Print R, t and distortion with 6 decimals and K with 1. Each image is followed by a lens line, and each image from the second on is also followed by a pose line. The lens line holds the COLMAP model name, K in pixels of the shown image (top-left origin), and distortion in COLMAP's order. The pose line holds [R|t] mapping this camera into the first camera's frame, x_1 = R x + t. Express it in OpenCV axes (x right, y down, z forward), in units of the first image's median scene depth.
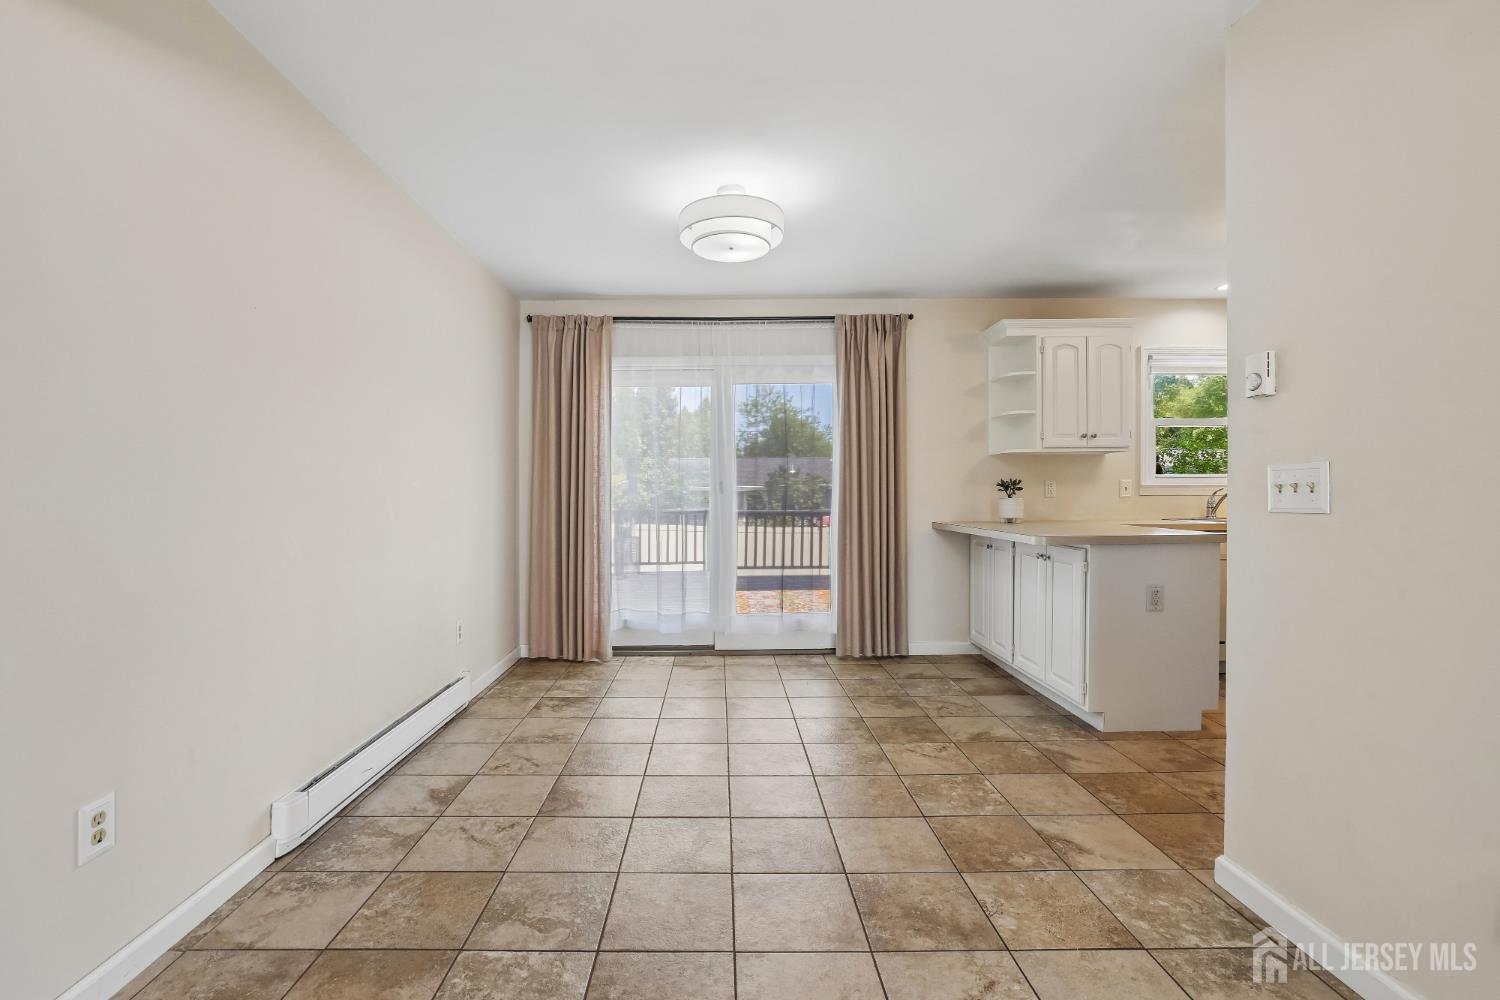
lens RADIAL K [[661.2, 0, 706.7], [0, 661.2, 509.2], [0, 0, 1]] dist [-0.040043, 0.014011]
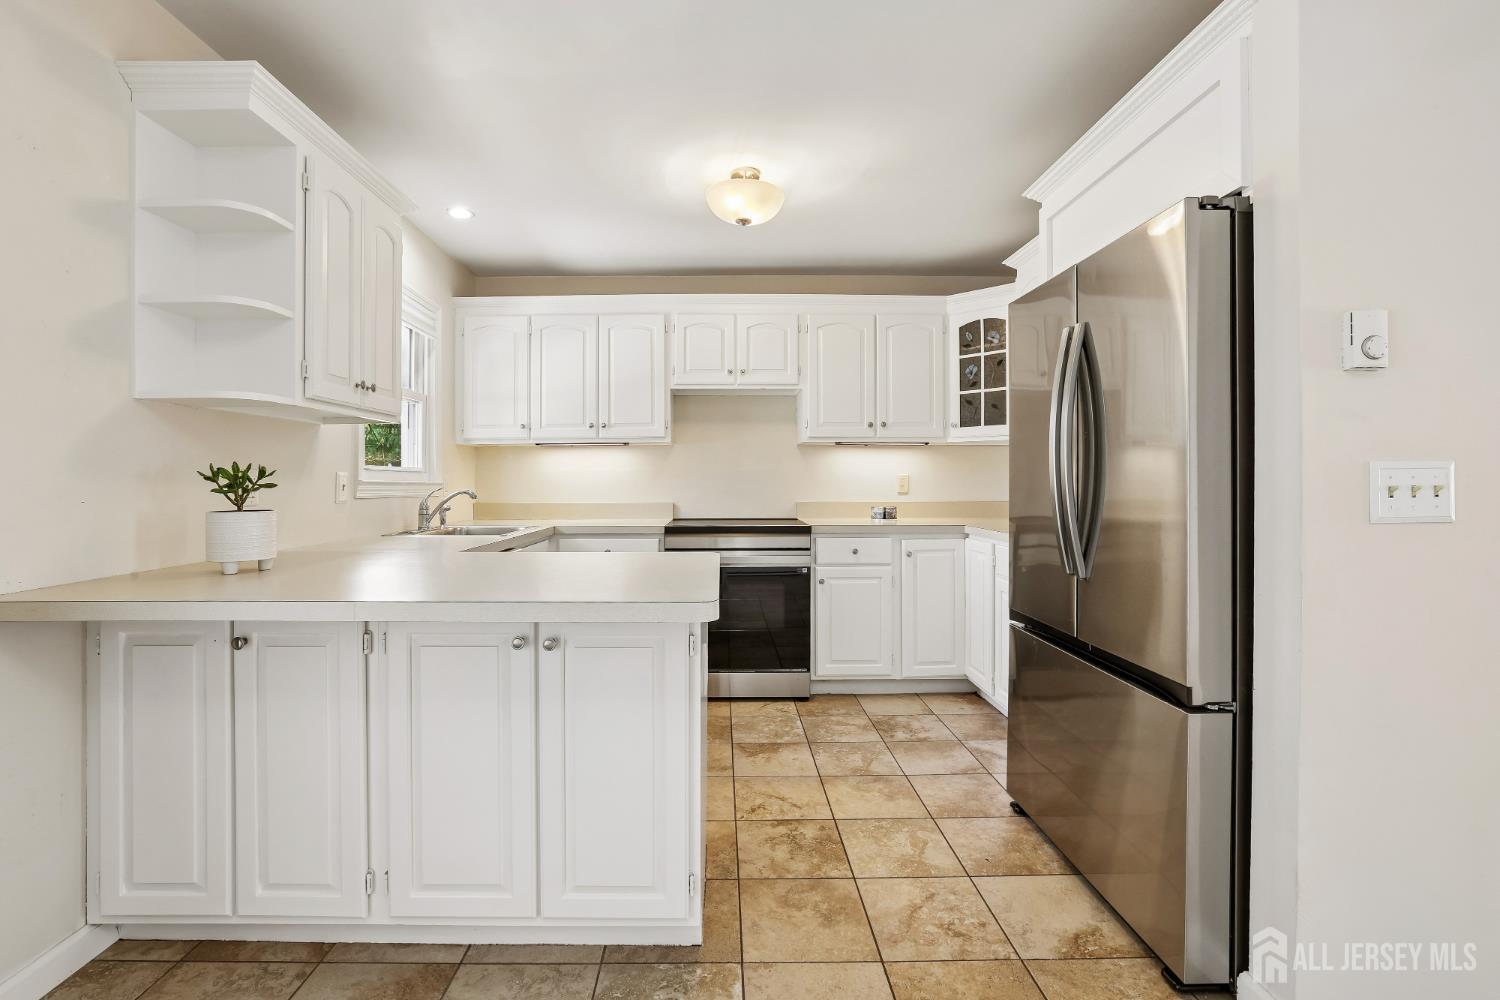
lens RADIAL K [[661.2, 0, 747.0], [0, 661.2, 492.1], [0, 0, 1]] dist [-0.040043, 0.014011]
pose [[-0.031500, -0.004160, 0.999495, 0.053794], [0.027094, 0.999620, 0.005015, -0.022078], [-0.999136, 0.027239, -0.031376, 0.698424]]
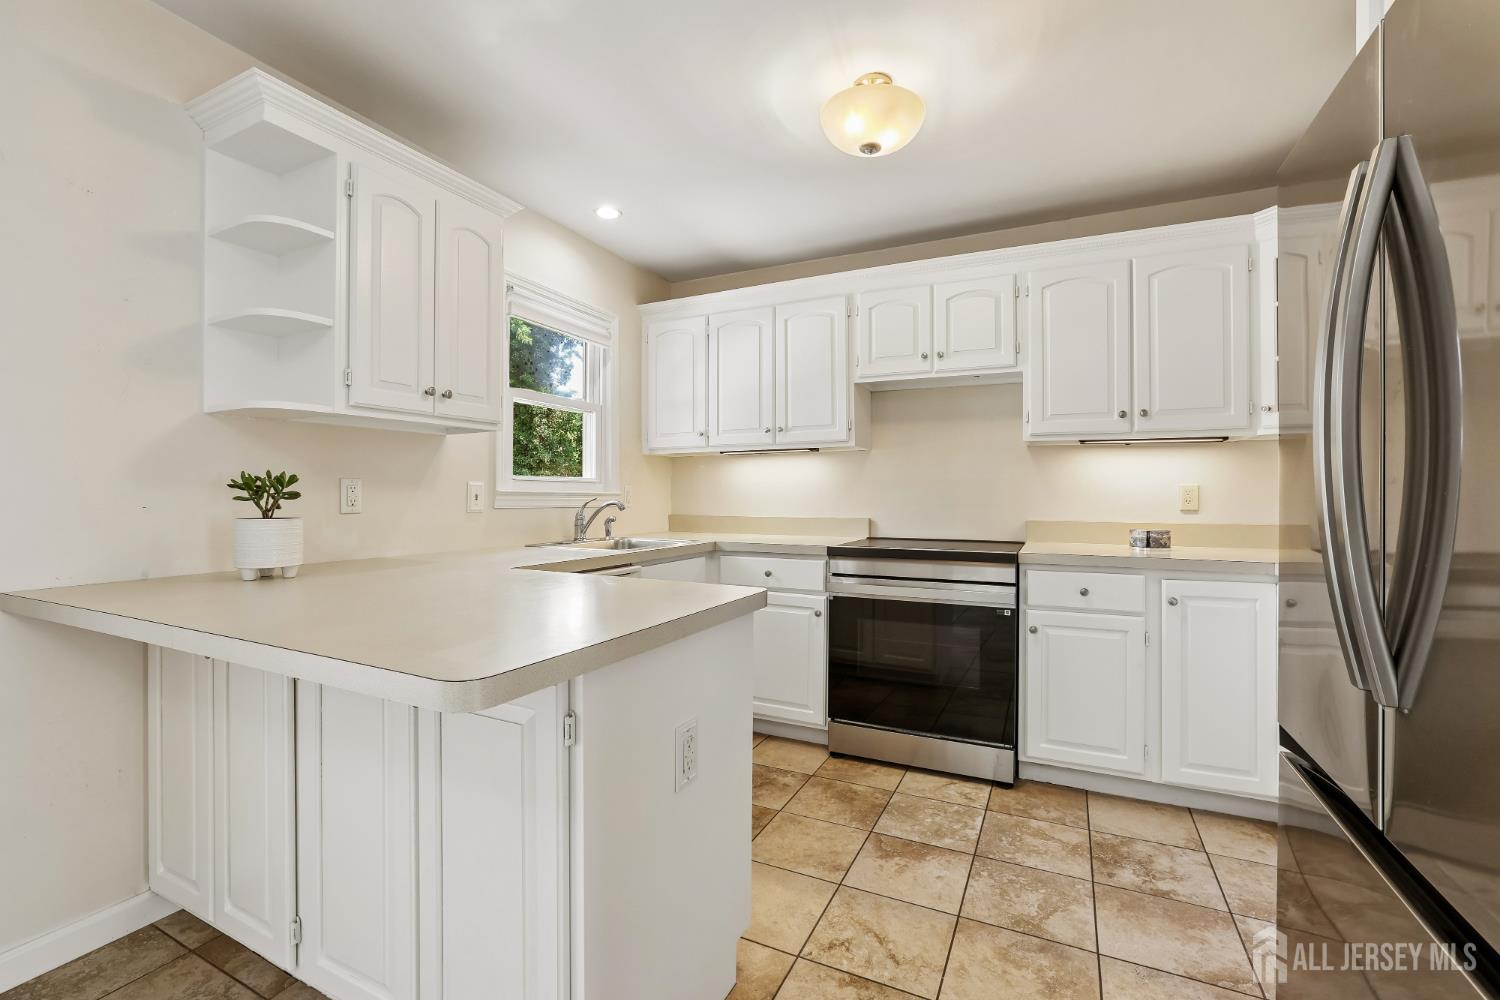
lens RADIAL K [[661.2, 0, 750.5], [0, 661.2, 498.7], [0, 0, 1]] dist [-0.040043, 0.014011]
pose [[0.431382, 0.007213, 0.902141, 0.225683], [0.014423, 0.999785, -0.014890, -0.018684], [-0.902054, 0.019434, 0.431185, 0.550454]]
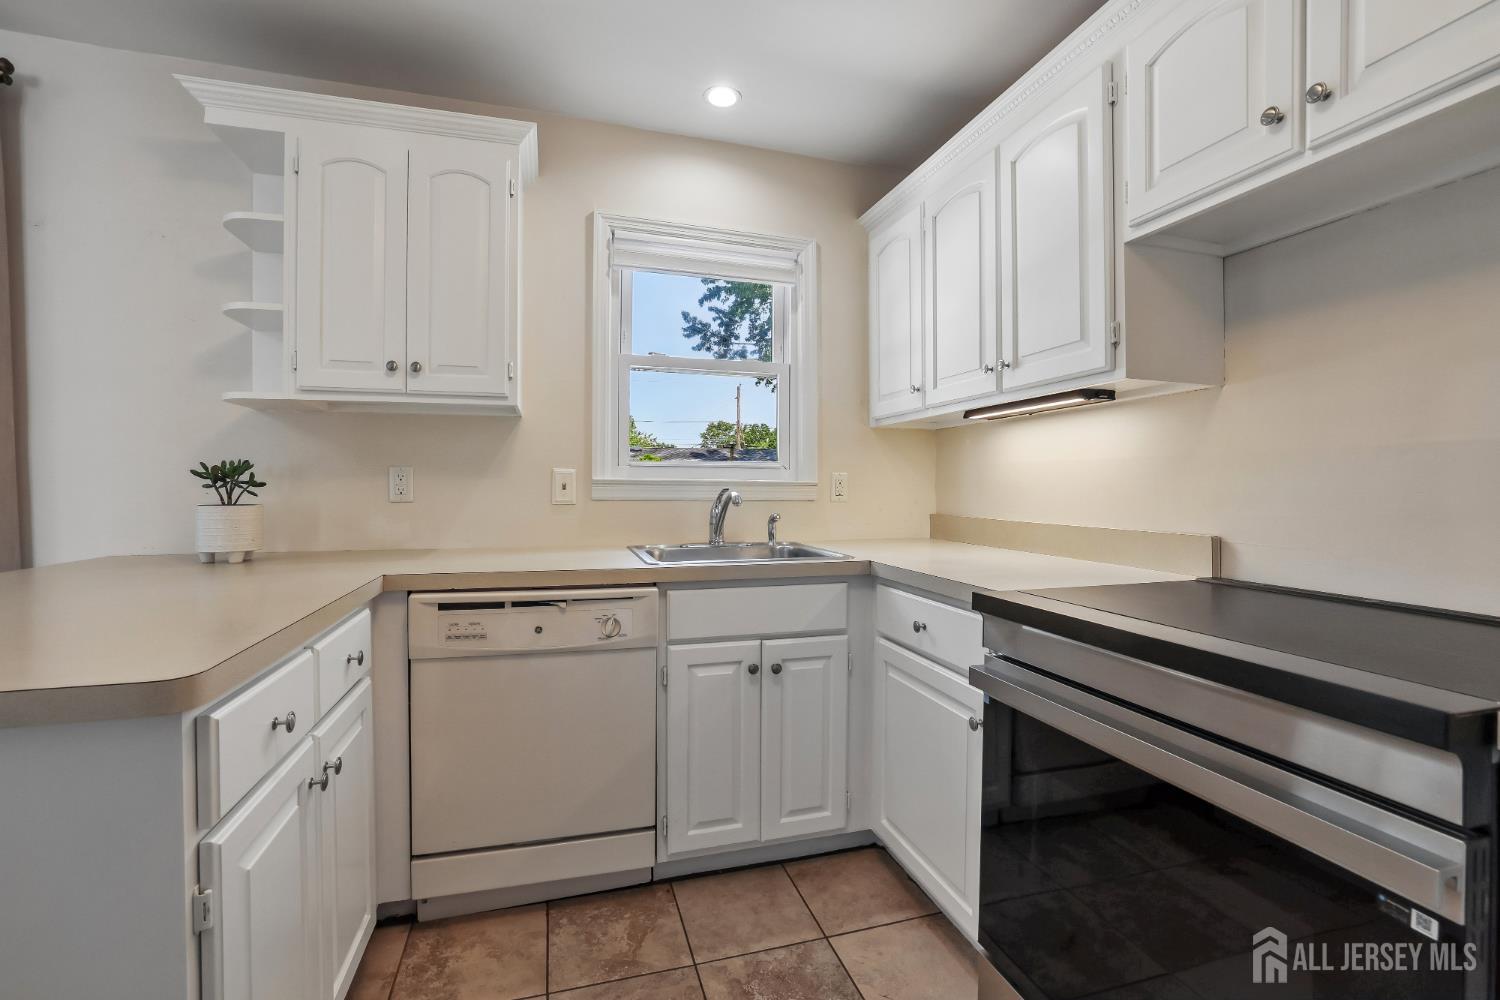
lens RADIAL K [[661.2, 0, 742.7], [0, 661.2, 491.3], [0, 0, 1]] dist [-0.040043, 0.014011]
pose [[0.958469, 0.011763, 0.284955, 0.668323], [-0.007274, 0.999832, -0.016806, -0.021251], [-0.285105, 0.014035, 0.958393, 0.495547]]
